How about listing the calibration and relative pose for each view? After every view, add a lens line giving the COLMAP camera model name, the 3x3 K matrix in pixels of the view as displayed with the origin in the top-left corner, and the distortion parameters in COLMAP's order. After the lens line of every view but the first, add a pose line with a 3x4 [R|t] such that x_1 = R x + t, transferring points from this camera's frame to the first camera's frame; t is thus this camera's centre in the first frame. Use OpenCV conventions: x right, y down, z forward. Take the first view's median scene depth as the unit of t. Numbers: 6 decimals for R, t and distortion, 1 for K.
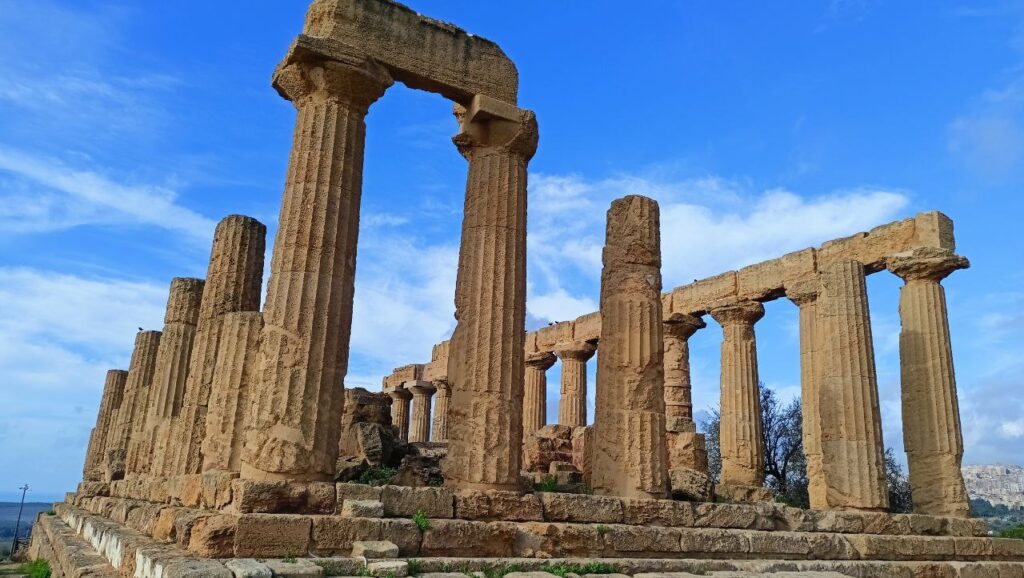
lens RADIAL K [[768.5, 0, 523.6], [0, 768.5, 293.2], [0, 0, 1]] dist [0.109361, -0.181047]
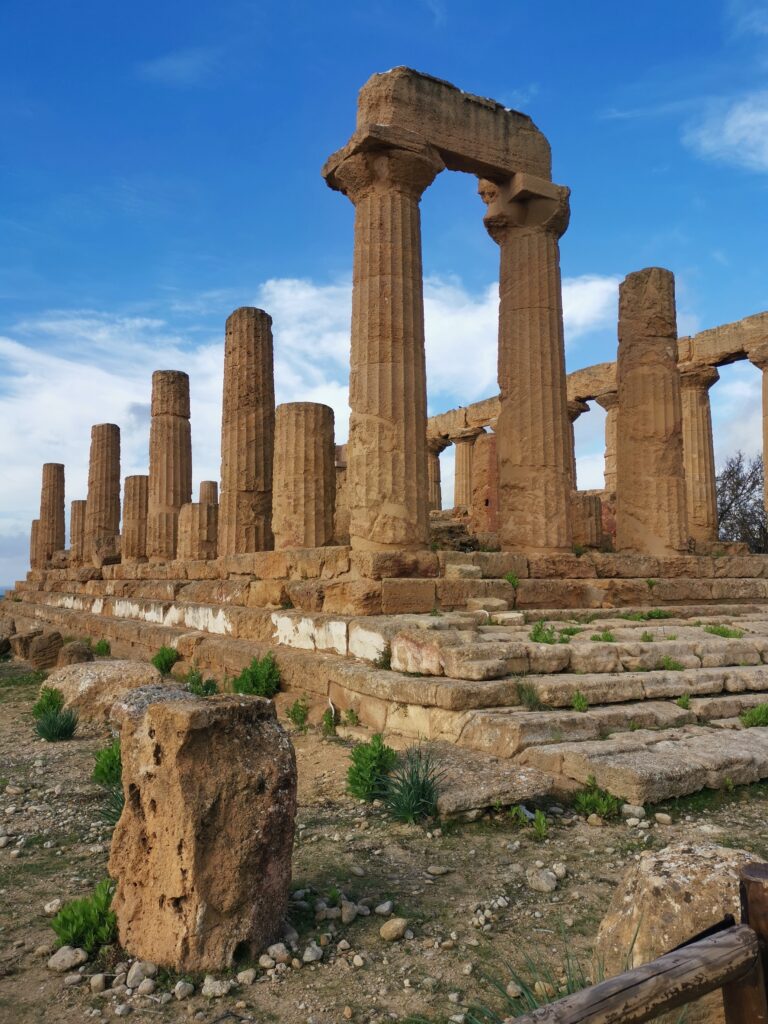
lens RADIAL K [[777.6, 0, 386.5], [0, 777.6, 508.5], [0, 0, 1]] dist [0.070568, -0.062582]
pose [[0.998862, -0.047074, -0.007701, -0.244284], [0.047694, 0.983037, 0.177095, -0.017311], [-0.000766, -0.177261, 0.984164, -0.085933]]
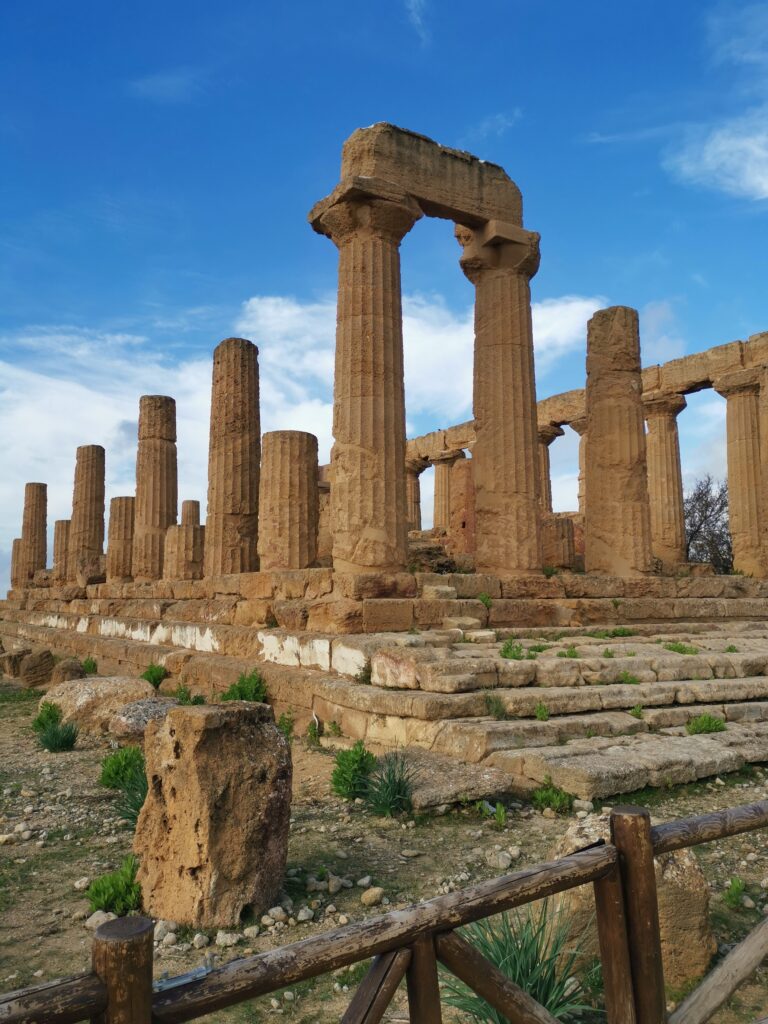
lens RADIAL K [[778.2, 0, 387.0], [0, 778.2, 507.7], [0, 0, 1]] dist [0.068972, -0.060897]
pose [[0.998862, -0.043927, 0.018552, -0.243769], [0.040540, 0.987144, 0.154608, -0.035542], [-0.025105, -0.153680, 0.987802, -0.142187]]
